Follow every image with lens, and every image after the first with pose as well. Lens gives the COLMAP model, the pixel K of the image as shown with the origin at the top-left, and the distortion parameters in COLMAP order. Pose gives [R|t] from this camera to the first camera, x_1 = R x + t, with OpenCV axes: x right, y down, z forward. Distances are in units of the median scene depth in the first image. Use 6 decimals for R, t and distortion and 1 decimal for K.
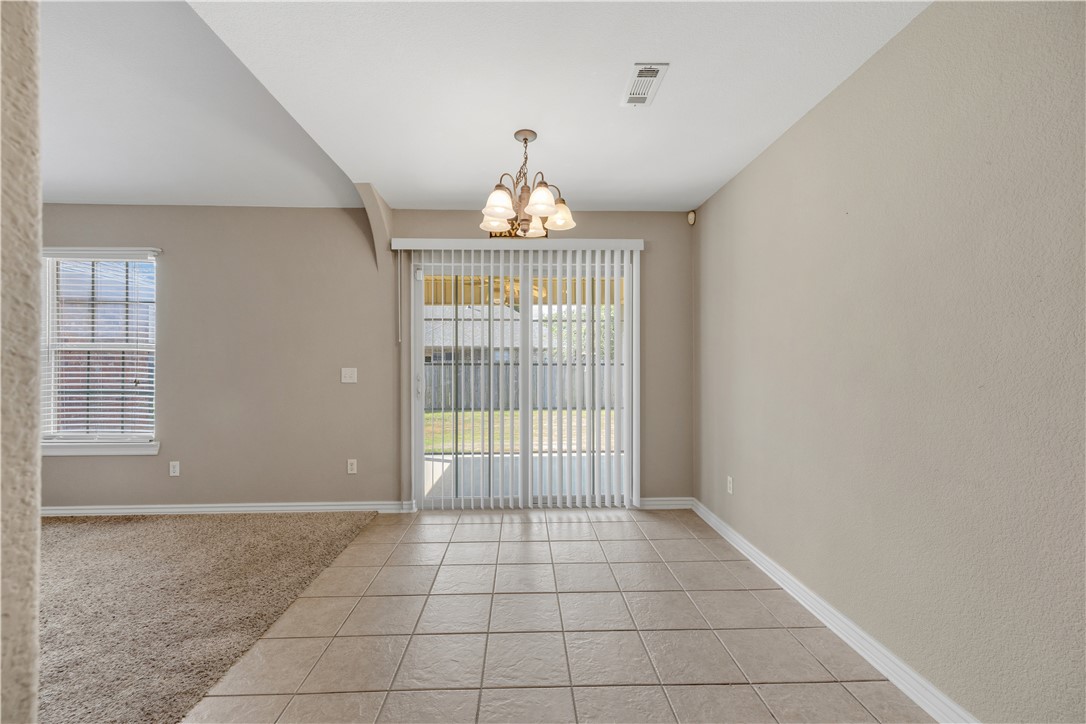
lens RADIAL K [[440.7, 0, 543.0], [0, 440.7, 362.0], [0, 0, 1]] dist [-0.000156, -0.000010]
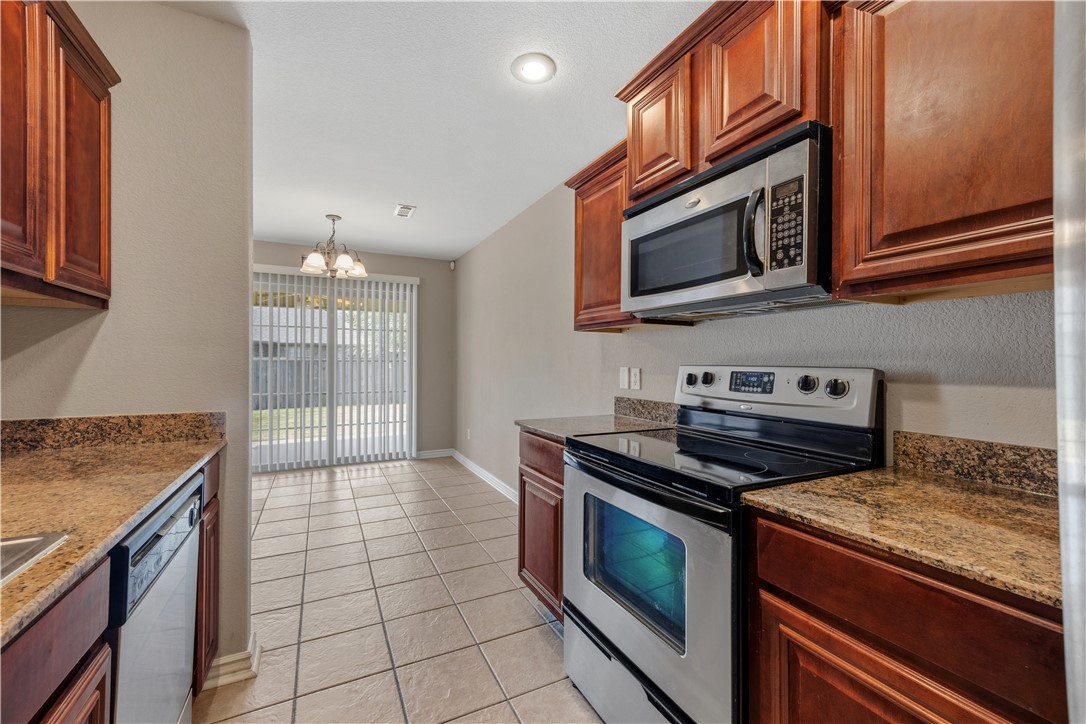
lens RADIAL K [[440.7, 0, 543.0], [0, 440.7, 362.0], [0, 0, 1]] dist [-0.000156, -0.000010]
pose [[0.914478, 0.005044, 0.404603, 0.007202], [-0.007427, 0.999963, 0.004319, -0.000657], [-0.404567, -0.006954, 0.914482, -0.531816]]
